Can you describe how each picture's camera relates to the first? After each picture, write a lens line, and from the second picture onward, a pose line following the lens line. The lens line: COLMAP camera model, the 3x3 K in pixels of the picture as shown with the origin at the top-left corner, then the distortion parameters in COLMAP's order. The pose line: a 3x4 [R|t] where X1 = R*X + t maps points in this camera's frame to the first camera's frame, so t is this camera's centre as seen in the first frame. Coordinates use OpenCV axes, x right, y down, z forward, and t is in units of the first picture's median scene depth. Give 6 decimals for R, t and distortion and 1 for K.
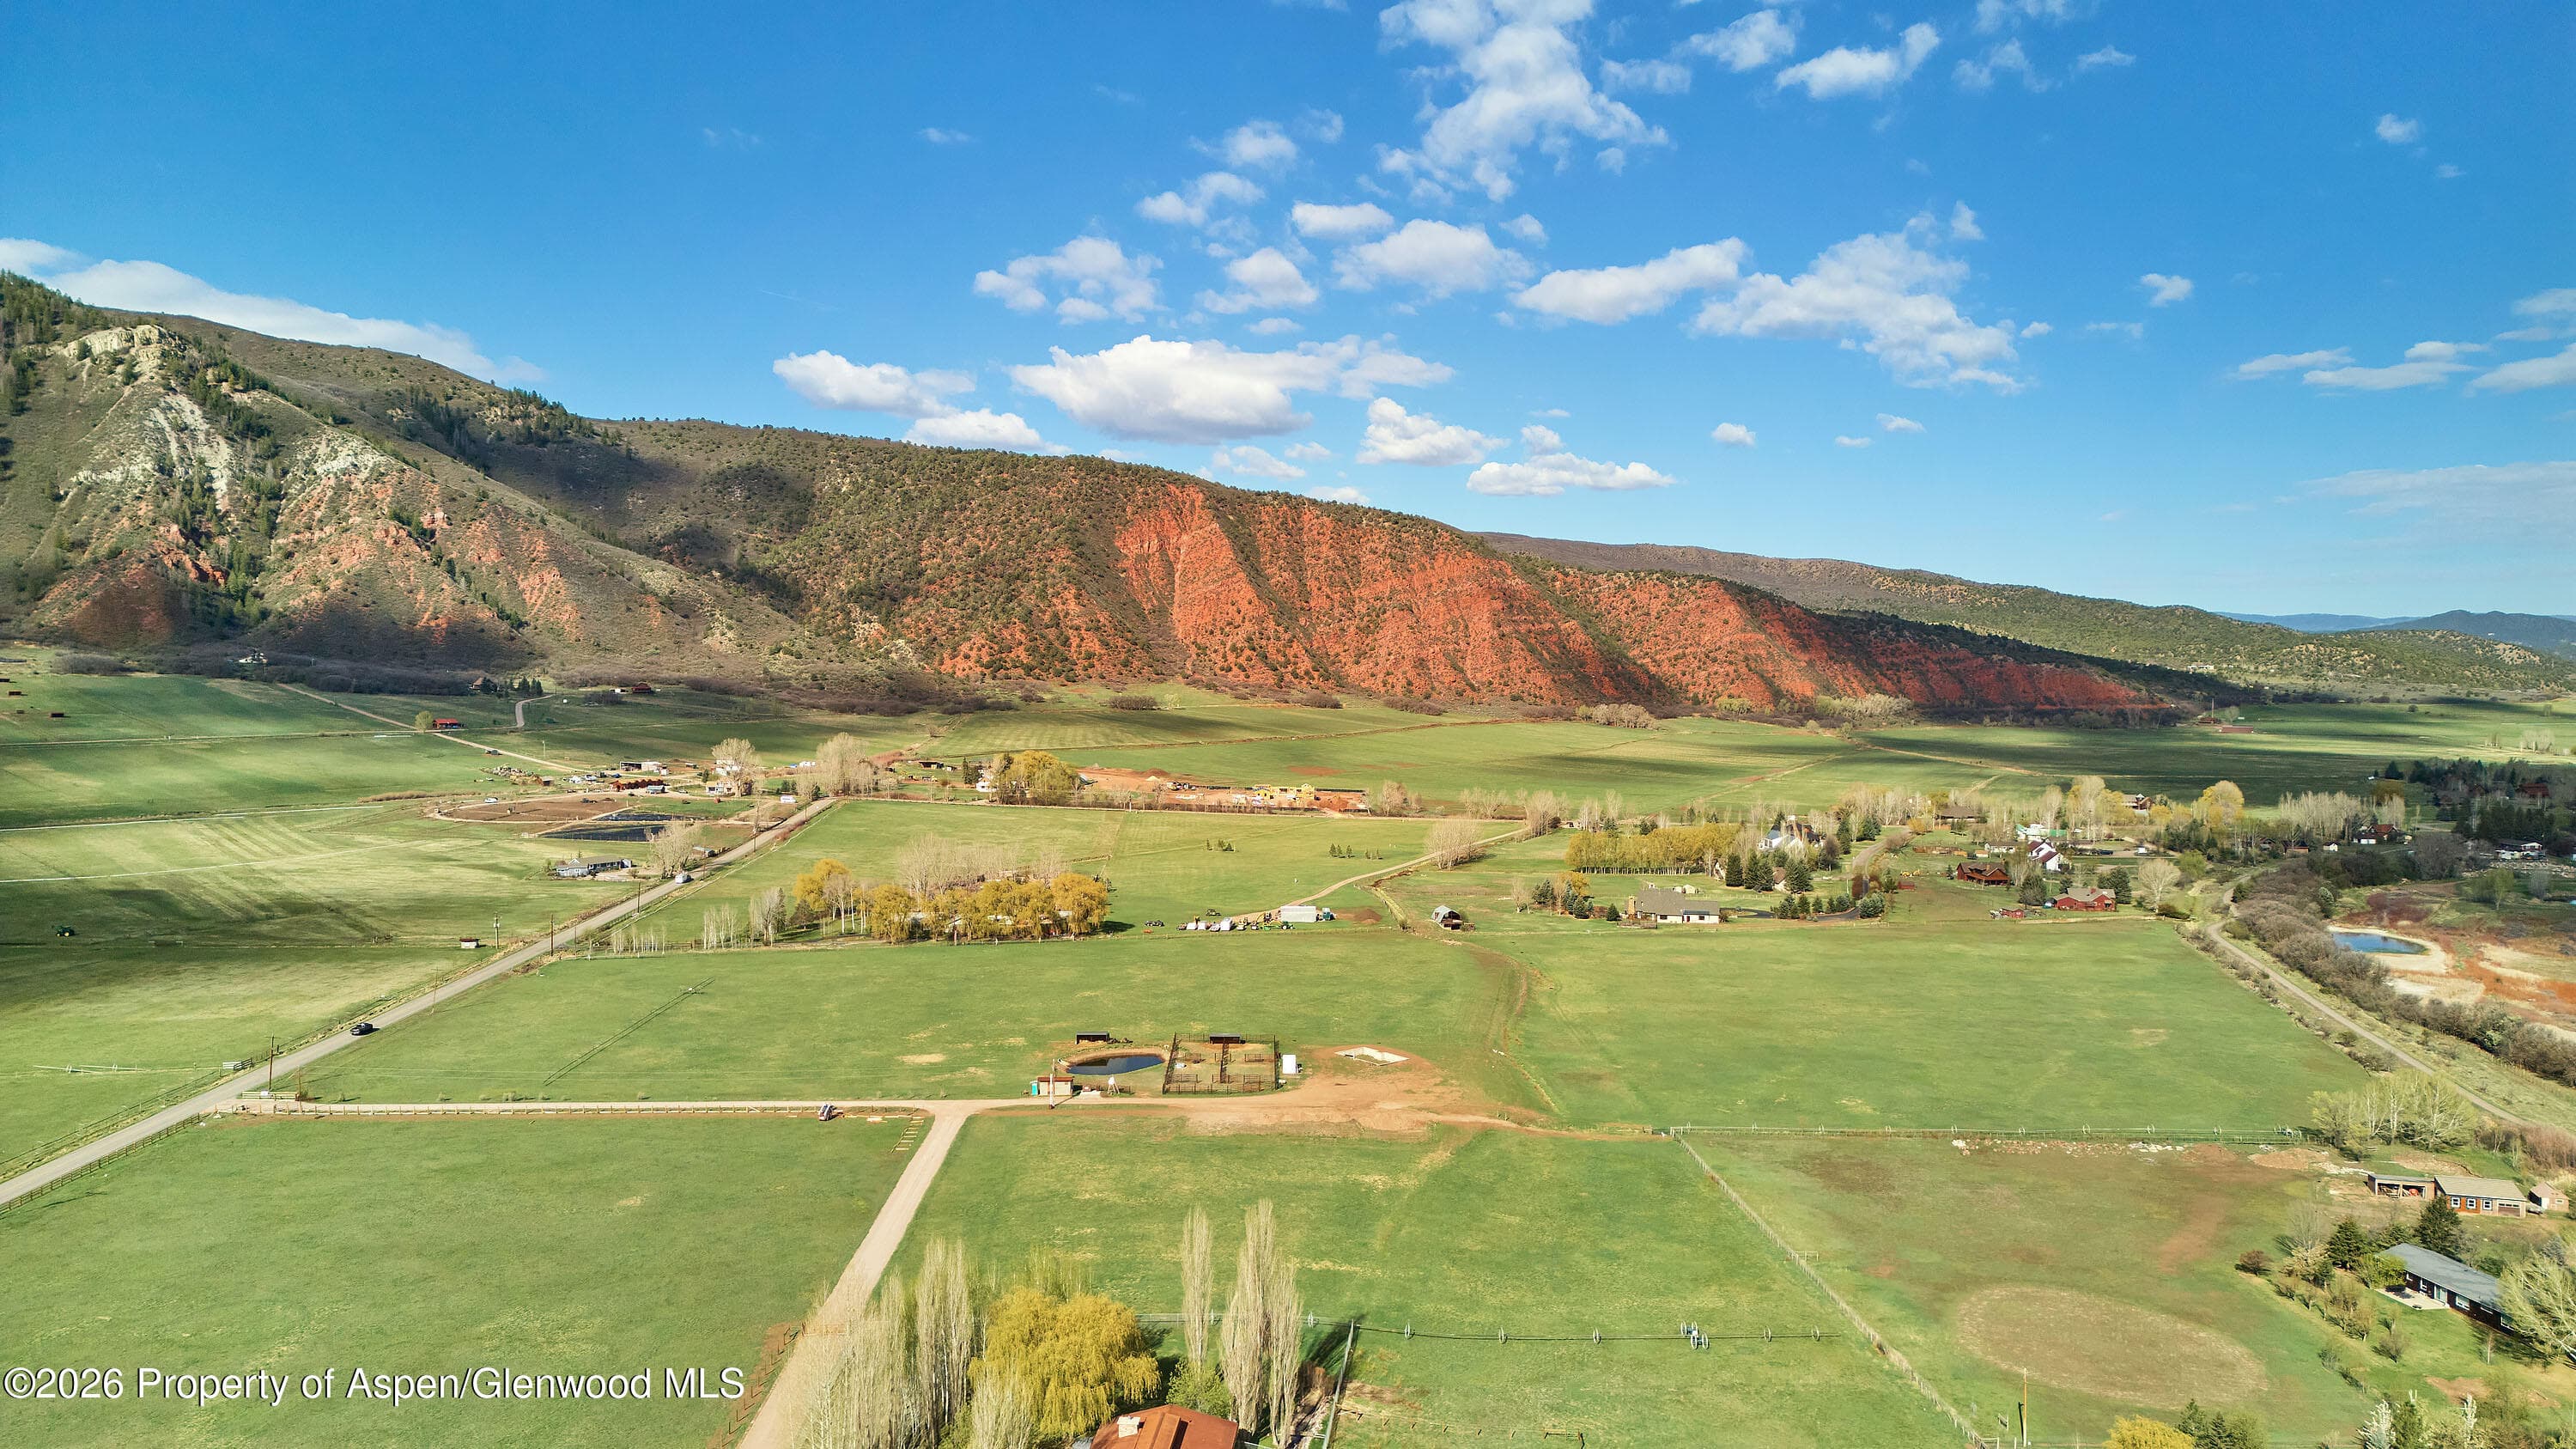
lens RADIAL K [[1756.1, 0, 1296.1], [0, 1756.1, 771.2], [0, 0, 1]] dist [0.093602, -0.100835]
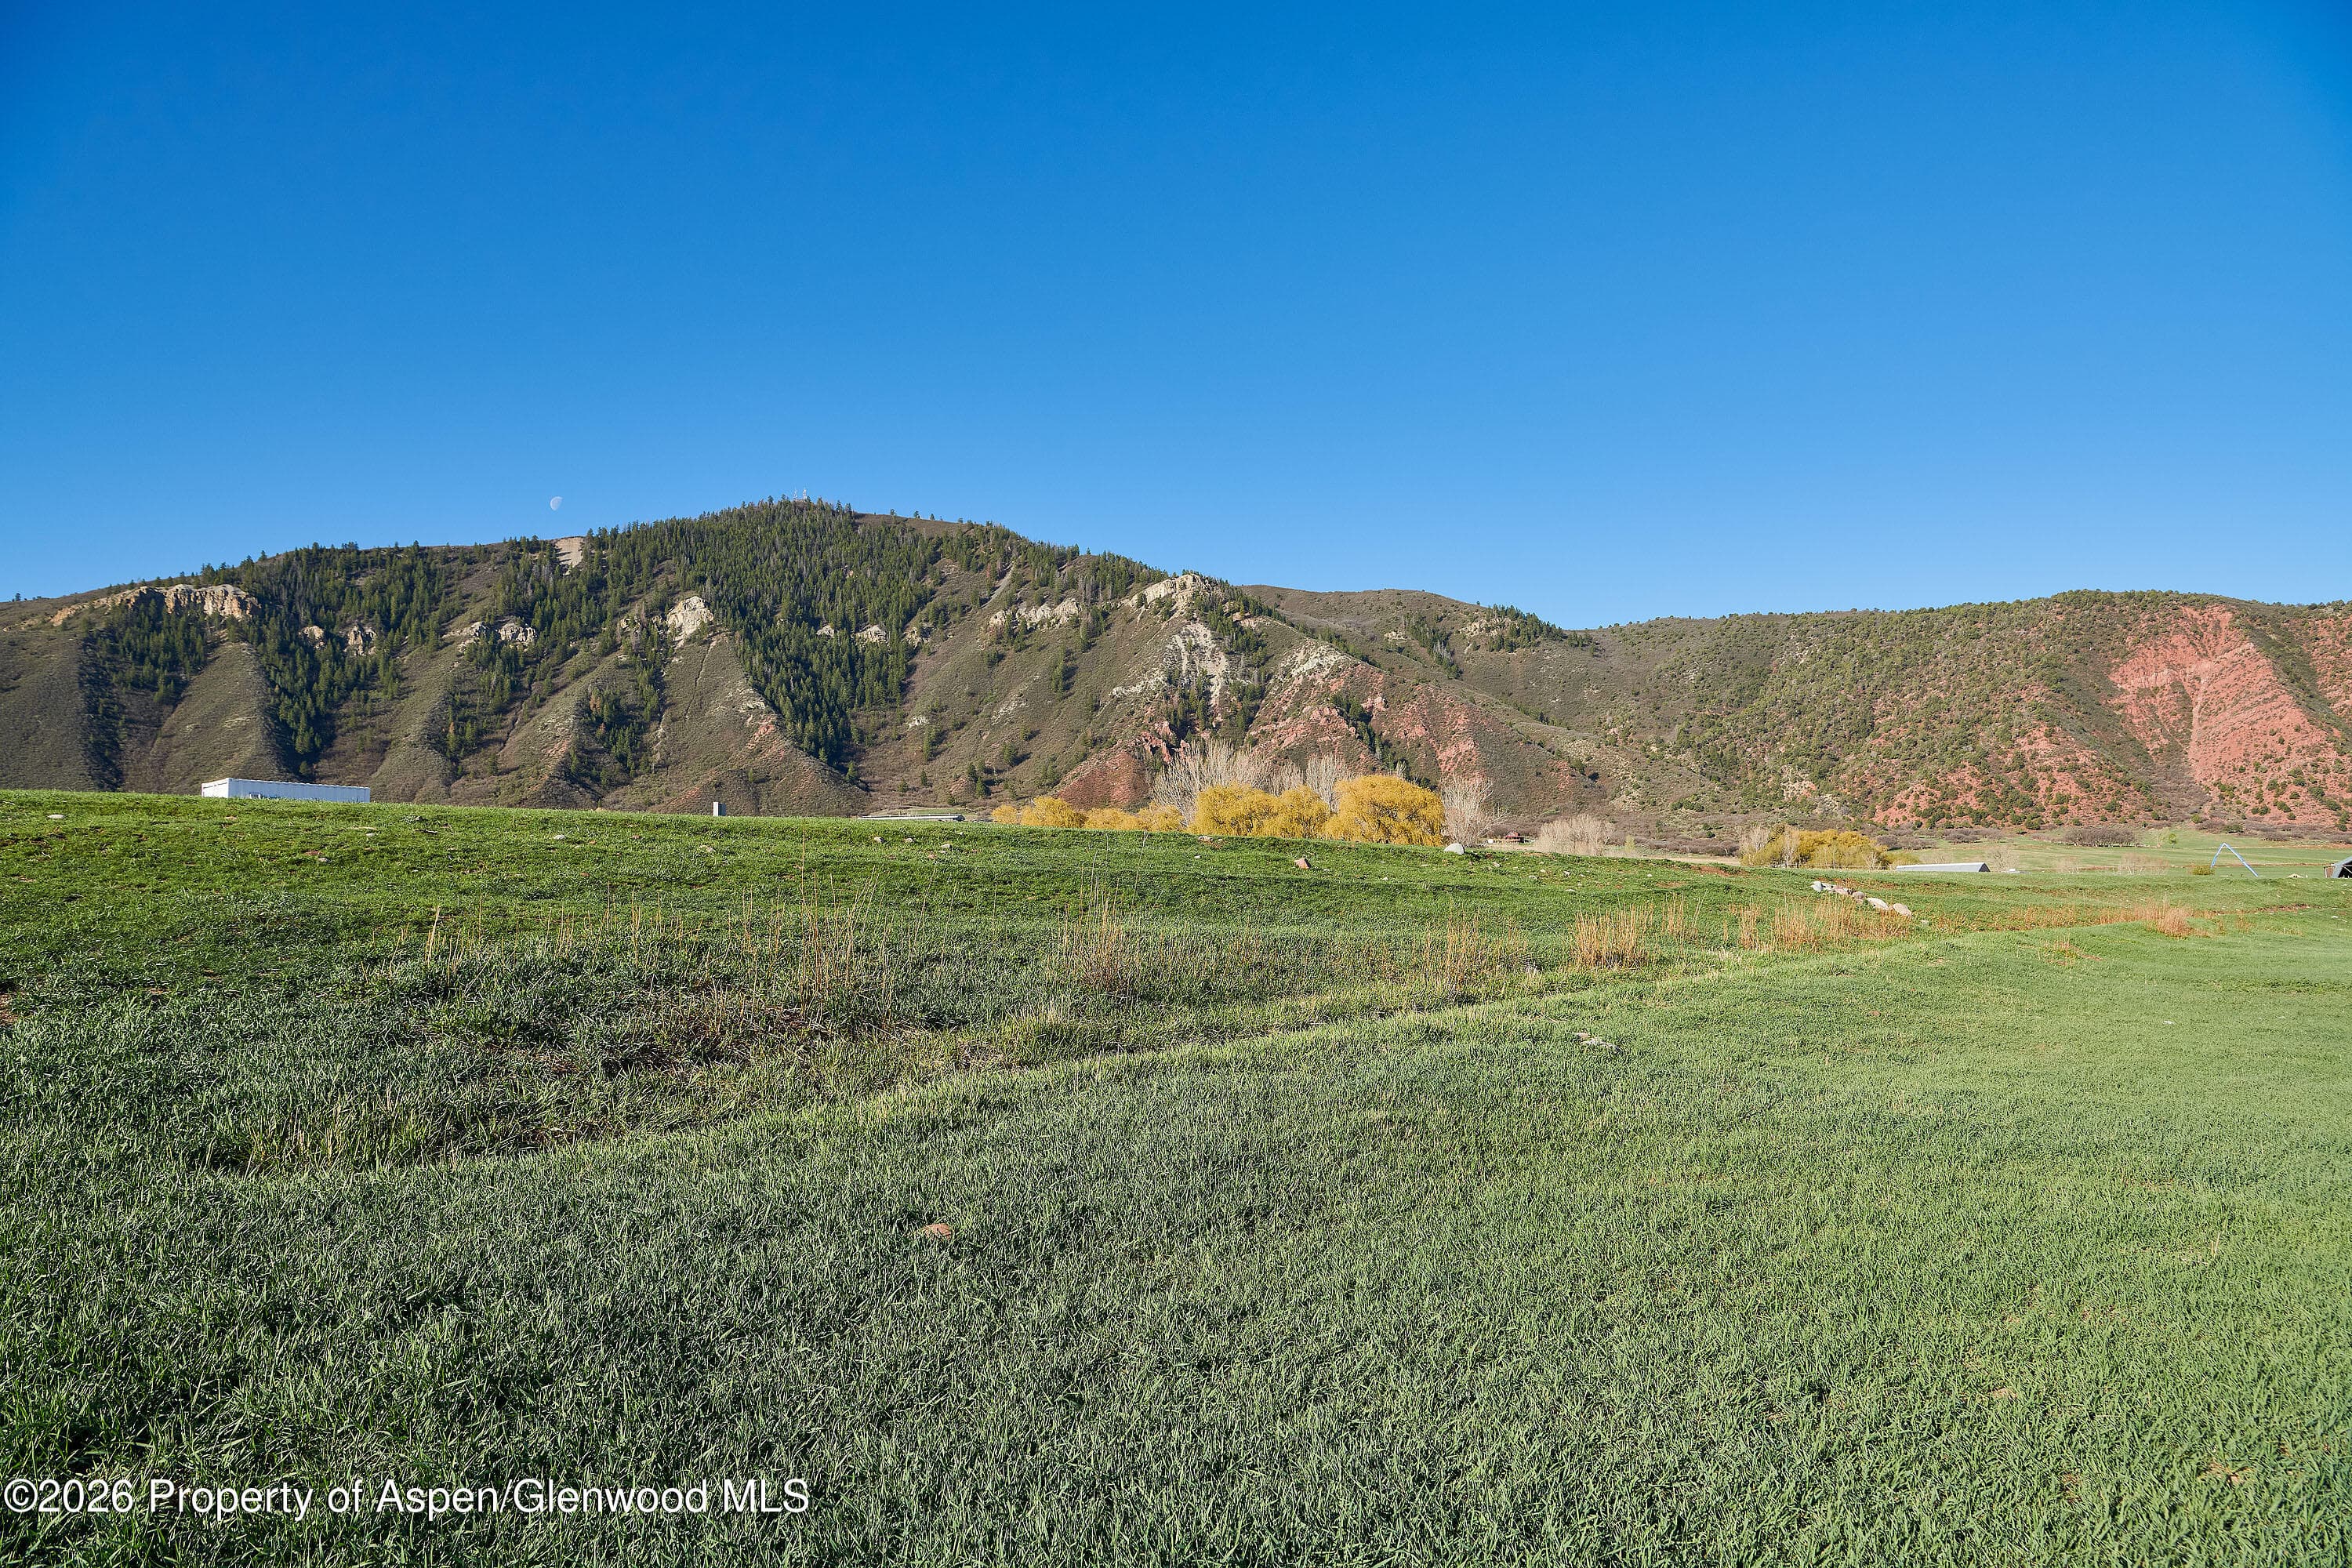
lens RADIAL K [[1608.3, 0, 1187.3], [0, 1608.3, 787.4], [0, 0, 1]] dist [-0.074379, 0.015032]
pose [[0.766491, -0.067455, -0.638703, 0.036094], [-0.027456, 0.990118, -0.137519, 0.038707], [0.641668, 0.122944, 0.757065, 0.188260]]
